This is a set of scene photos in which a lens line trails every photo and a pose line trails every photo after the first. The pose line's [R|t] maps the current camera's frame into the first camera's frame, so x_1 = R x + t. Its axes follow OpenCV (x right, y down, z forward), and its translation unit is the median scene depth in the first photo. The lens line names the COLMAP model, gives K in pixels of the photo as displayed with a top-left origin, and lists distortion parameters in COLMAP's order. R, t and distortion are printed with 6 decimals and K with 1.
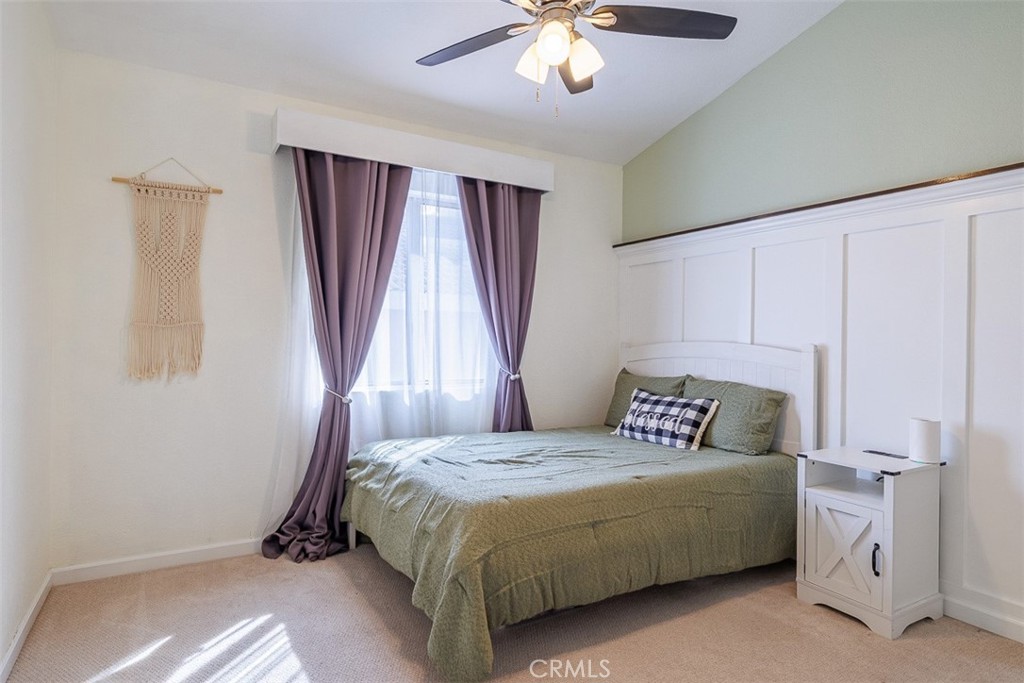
lens RADIAL K [[560.1, 0, 512.0], [0, 560.1, 341.5], [0, 0, 1]] dist [0.000900, 0.000069]
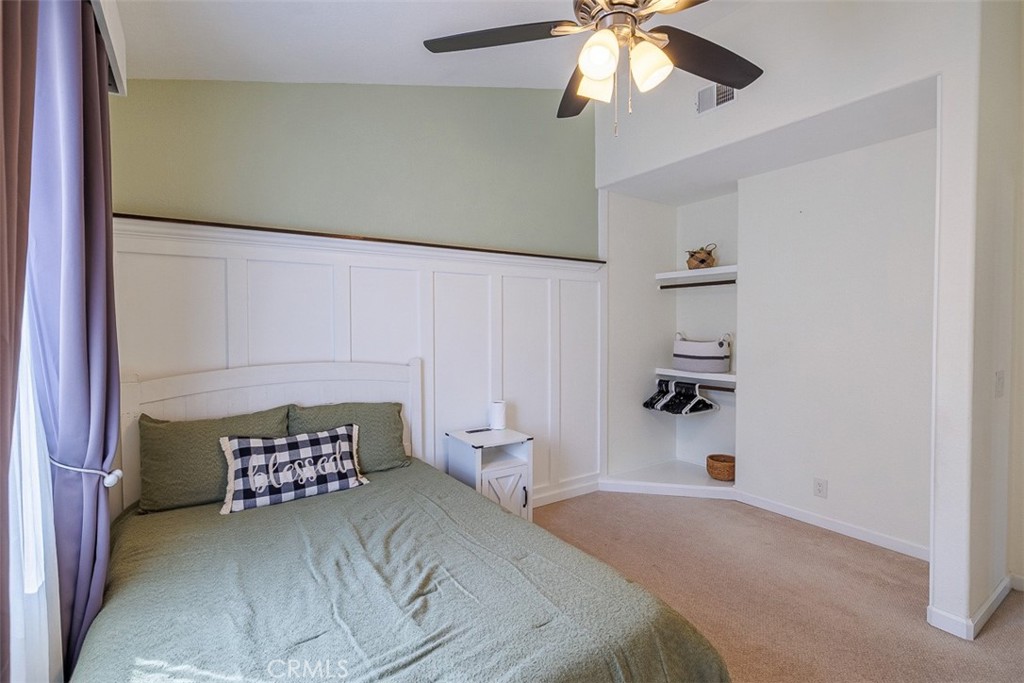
lens RADIAL K [[483.0, 0, 512.0], [0, 483.0, 341.5], [0, 0, 1]] dist [-0.000254, 0.000009]
pose [[-0.060822, -0.034639, 0.997547, -0.451341], [0.024119, 0.999055, 0.036162, -0.057183], [-0.997857, 0.026259, -0.059929, 0.771492]]
